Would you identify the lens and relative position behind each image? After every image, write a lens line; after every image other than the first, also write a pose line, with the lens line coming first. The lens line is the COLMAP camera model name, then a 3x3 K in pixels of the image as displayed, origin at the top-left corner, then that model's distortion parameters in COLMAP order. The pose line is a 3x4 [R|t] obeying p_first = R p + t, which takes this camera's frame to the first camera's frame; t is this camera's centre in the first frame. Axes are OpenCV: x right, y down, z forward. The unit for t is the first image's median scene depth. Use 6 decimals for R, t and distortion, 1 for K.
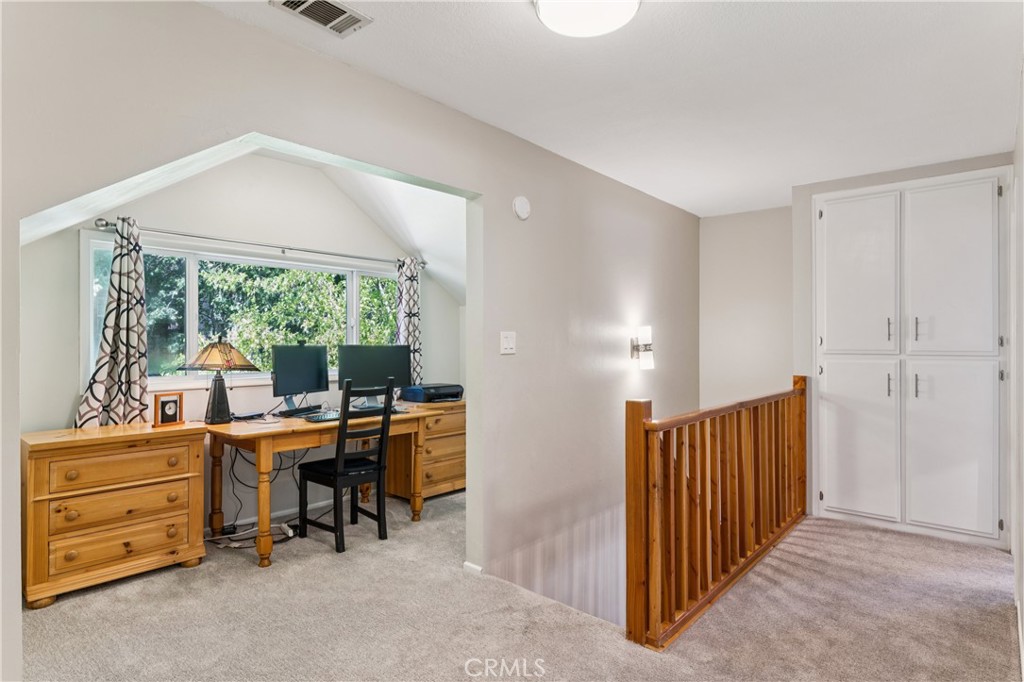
lens RADIAL K [[584.6, 0, 512.7], [0, 584.6, 339.3], [0, 0, 1]] dist [-0.003565, -0.000361]
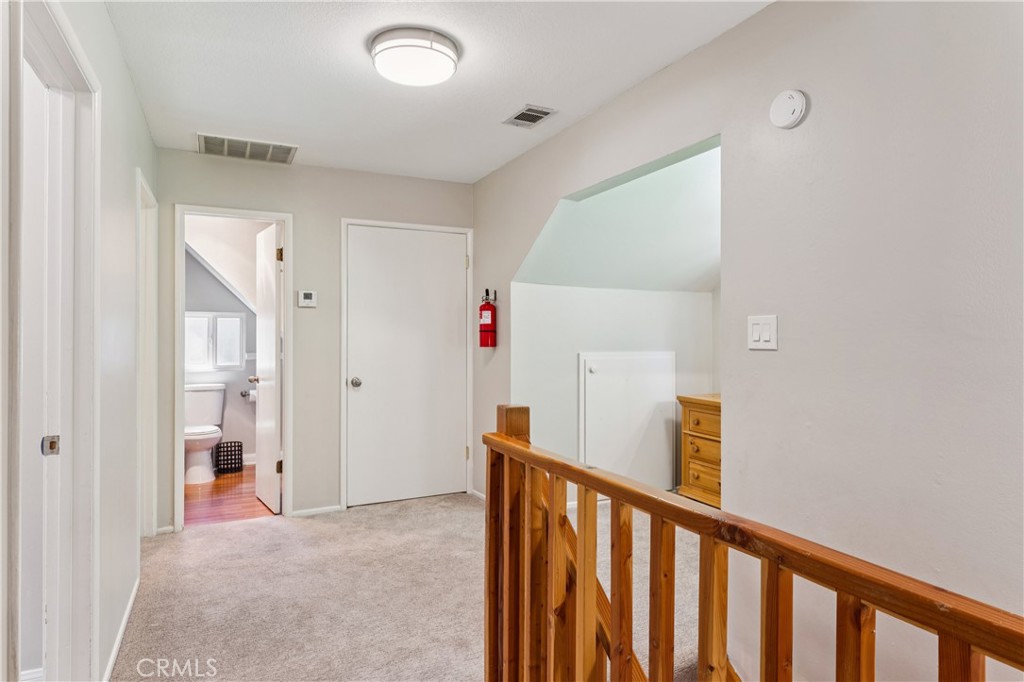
lens RADIAL K [[590.5, 0, 512.2], [0, 590.5, 338.6], [0, 0, 1]] dist [-0.000146, -0.000033]
pose [[-0.387010, 0.002492, -0.922072, 0.816003], [-0.001808, 0.999992, 0.003462, 0.012838], [0.922074, 0.003007, -0.387003, 1.132725]]
